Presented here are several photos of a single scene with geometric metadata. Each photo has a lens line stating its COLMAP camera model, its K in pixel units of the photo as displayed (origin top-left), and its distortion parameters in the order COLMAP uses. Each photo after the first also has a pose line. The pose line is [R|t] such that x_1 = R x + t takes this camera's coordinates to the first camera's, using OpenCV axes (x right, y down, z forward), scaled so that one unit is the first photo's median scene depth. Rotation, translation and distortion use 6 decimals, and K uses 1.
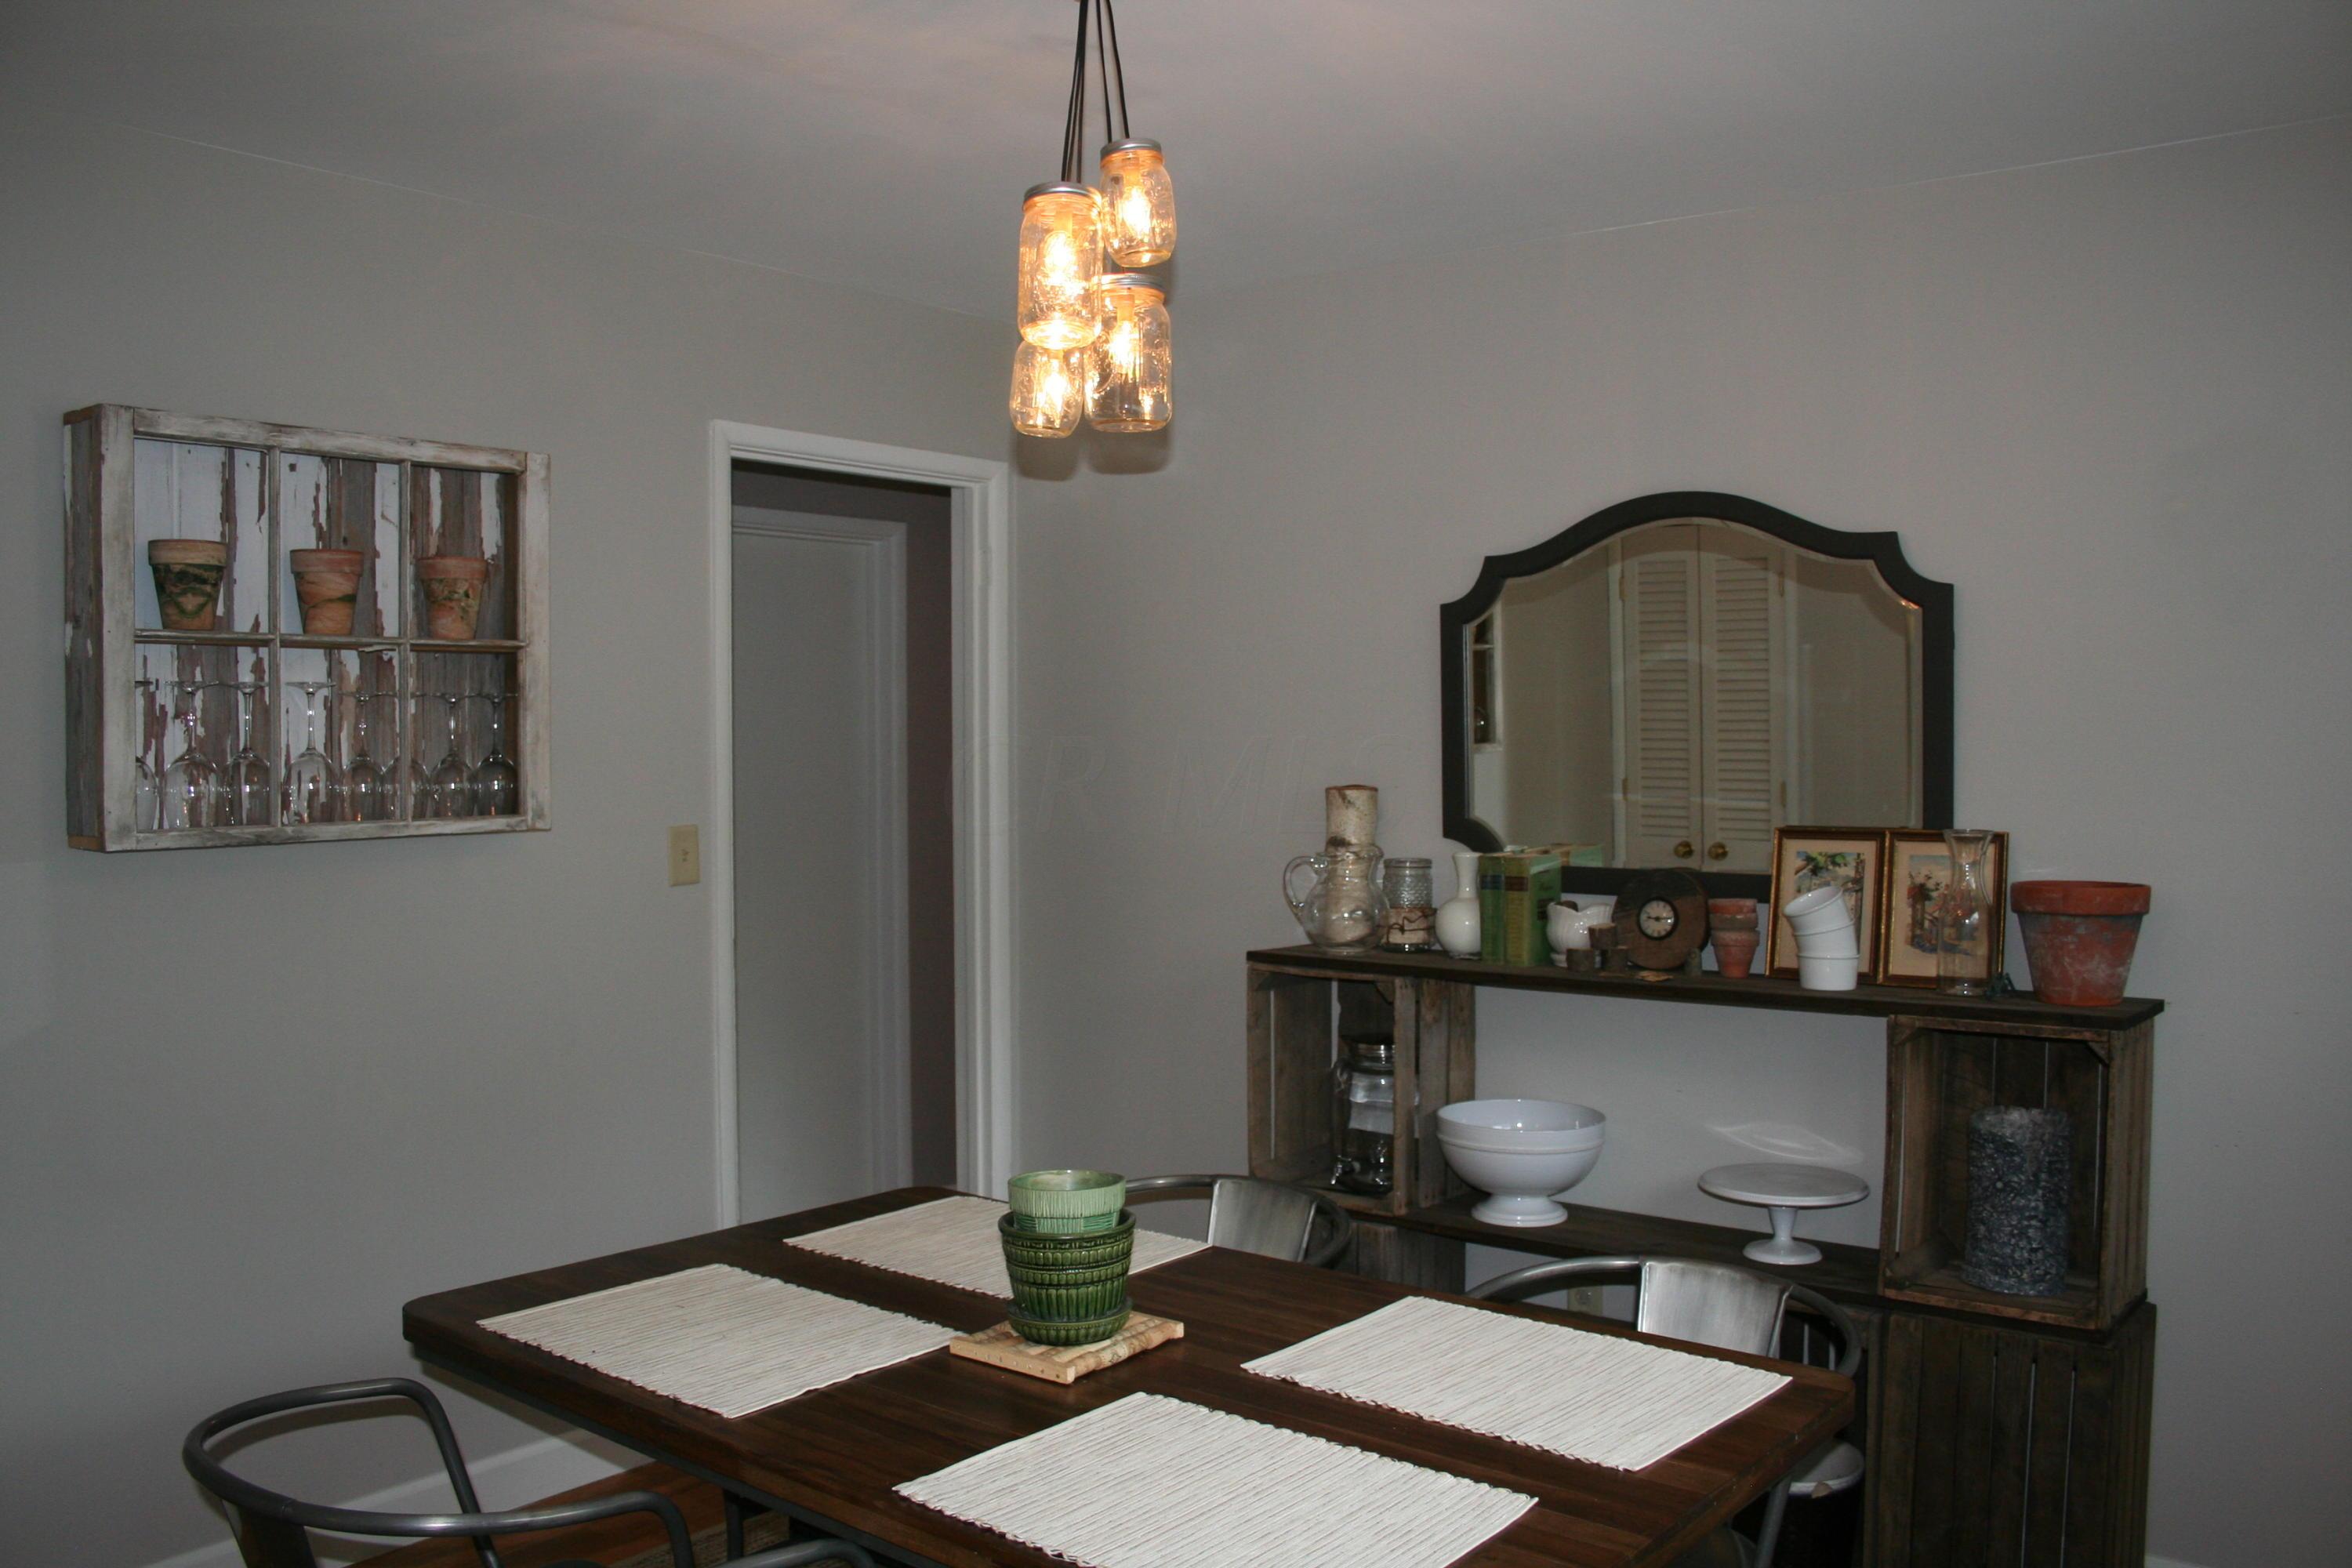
lens RADIAL K [[1970.9, 0, 1181.4], [0, 1970.9, 779.4], [0, 0, 1]] dist [-0.145057, 0.091142]
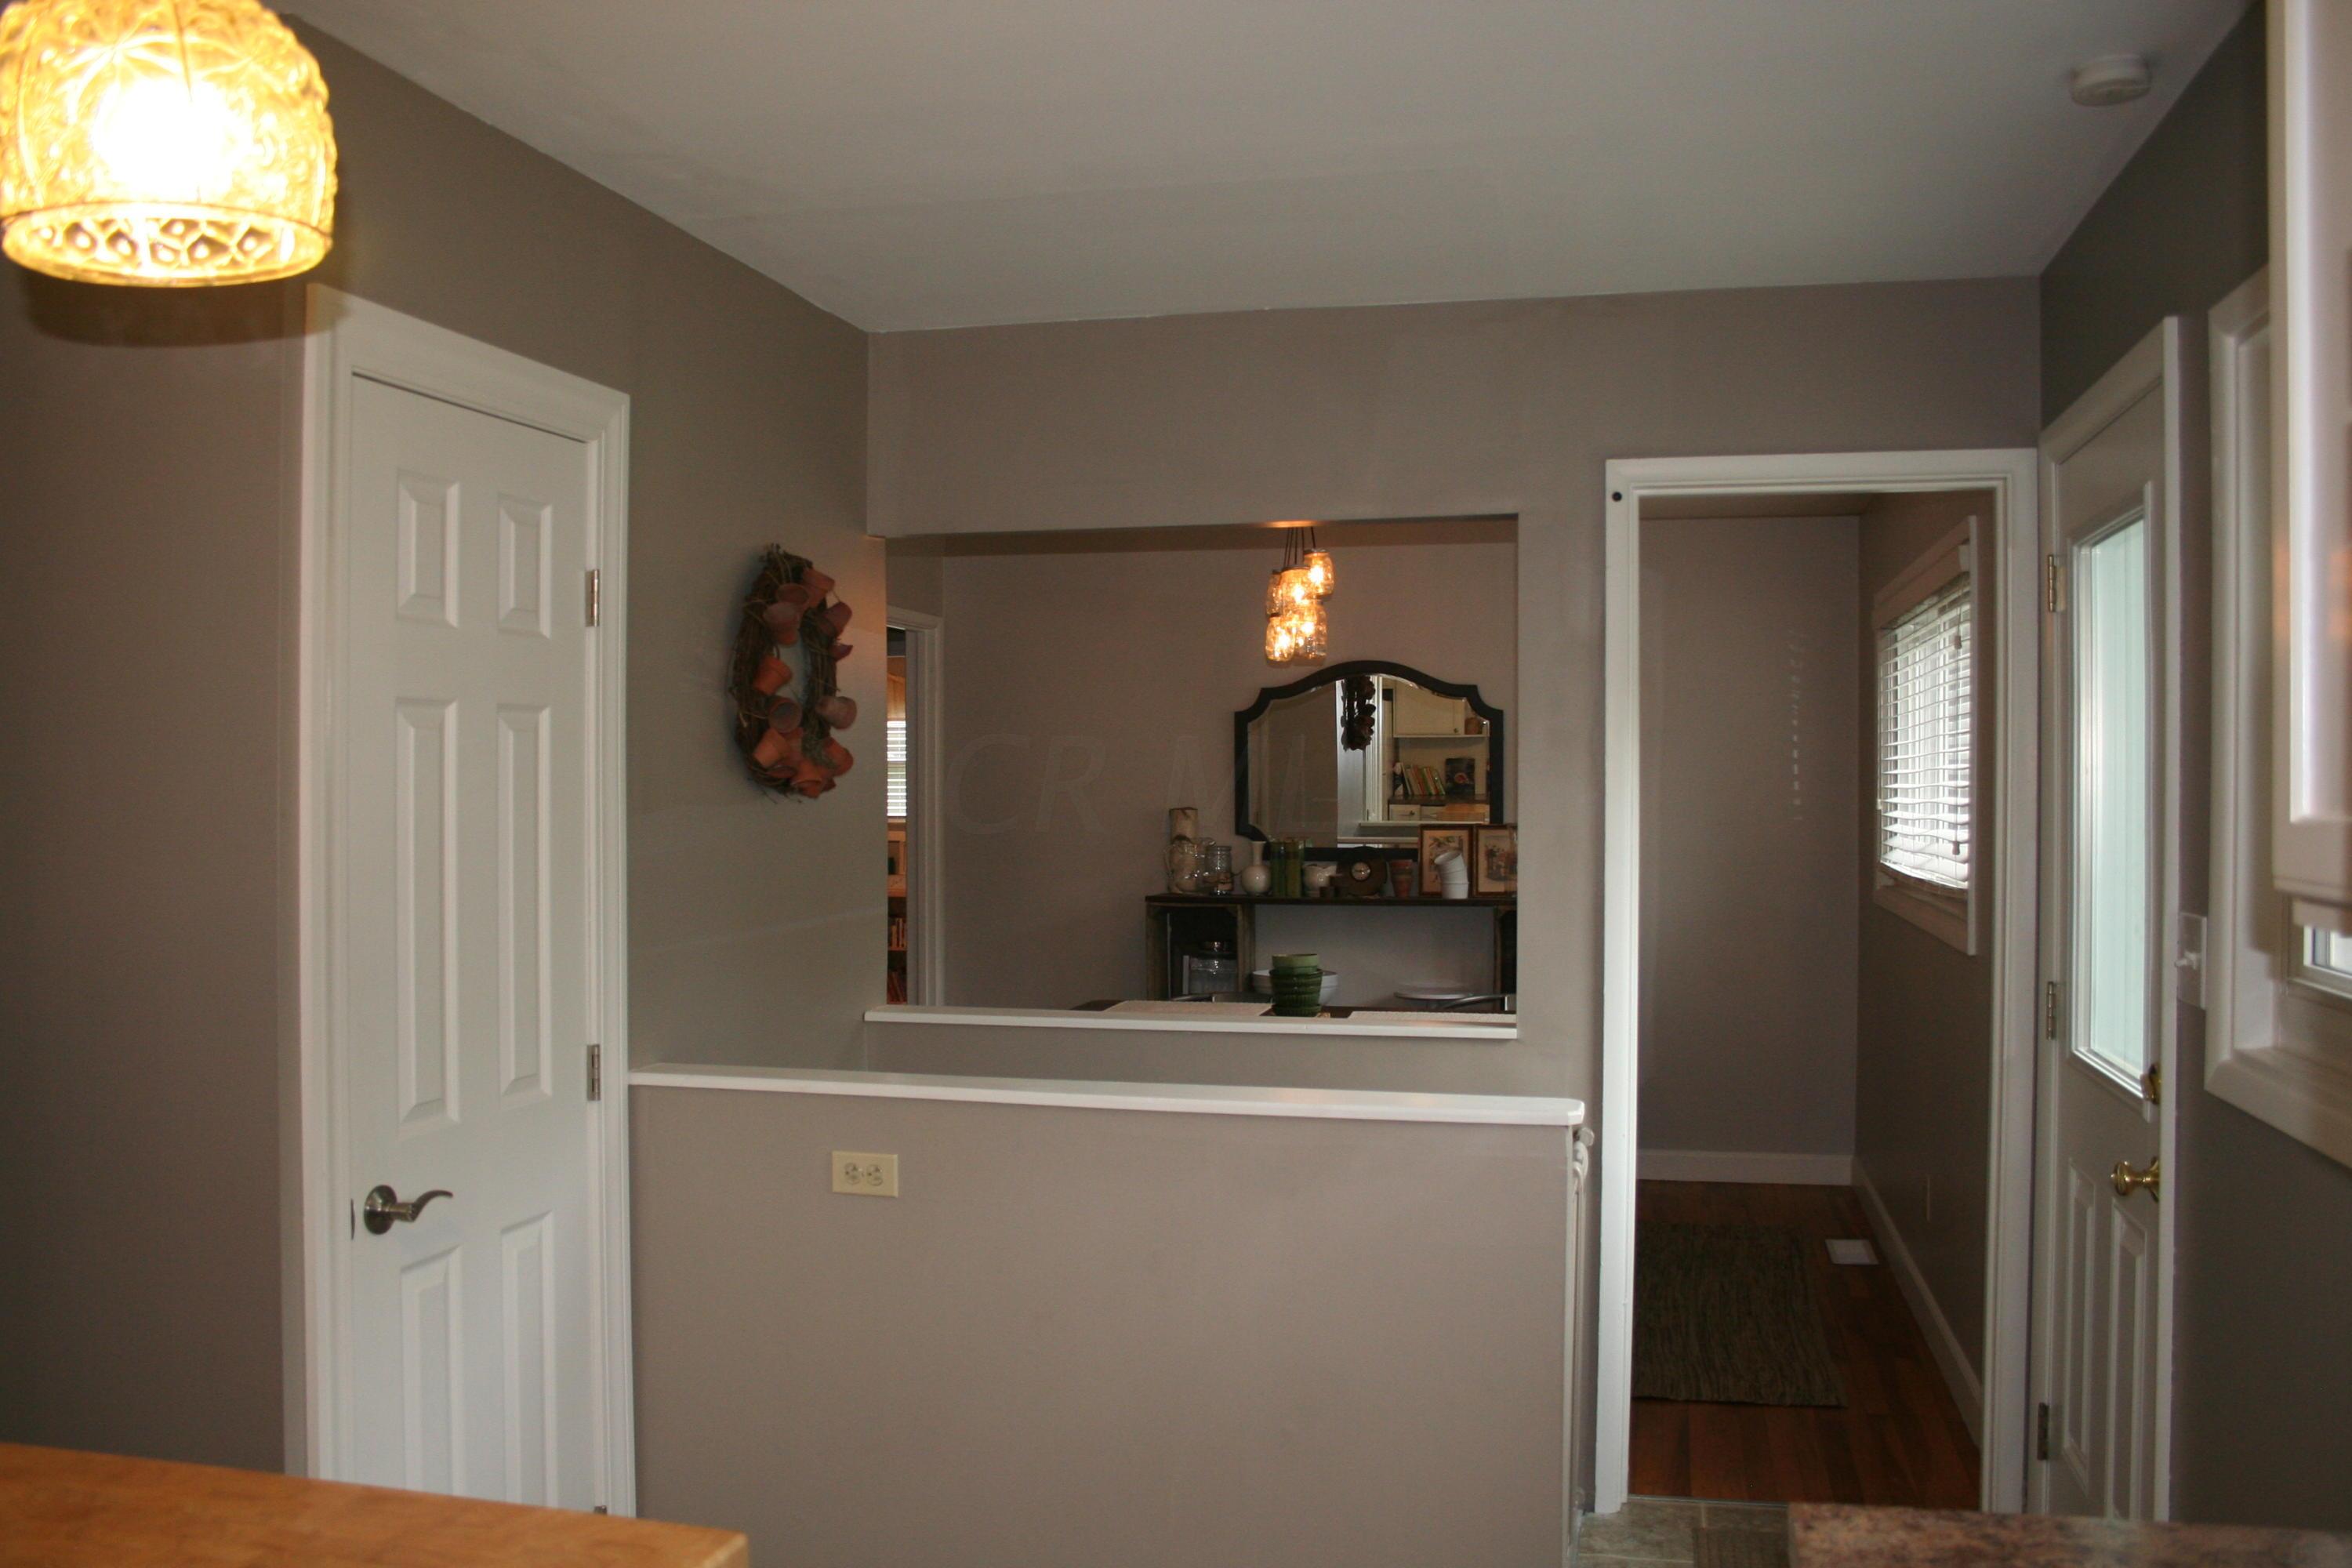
lens RADIAL K [[1970.9, 0, 1173.2], [0, 1970.9, 782.0], [0, 0, 1]] dist [-0.145057, 0.091142]
pose [[0.904828, -0.000121, 0.425778, -0.845344], [0.009249, 0.999770, -0.019372, 0.017695], [-0.425678, 0.021466, 0.904620, -0.806358]]
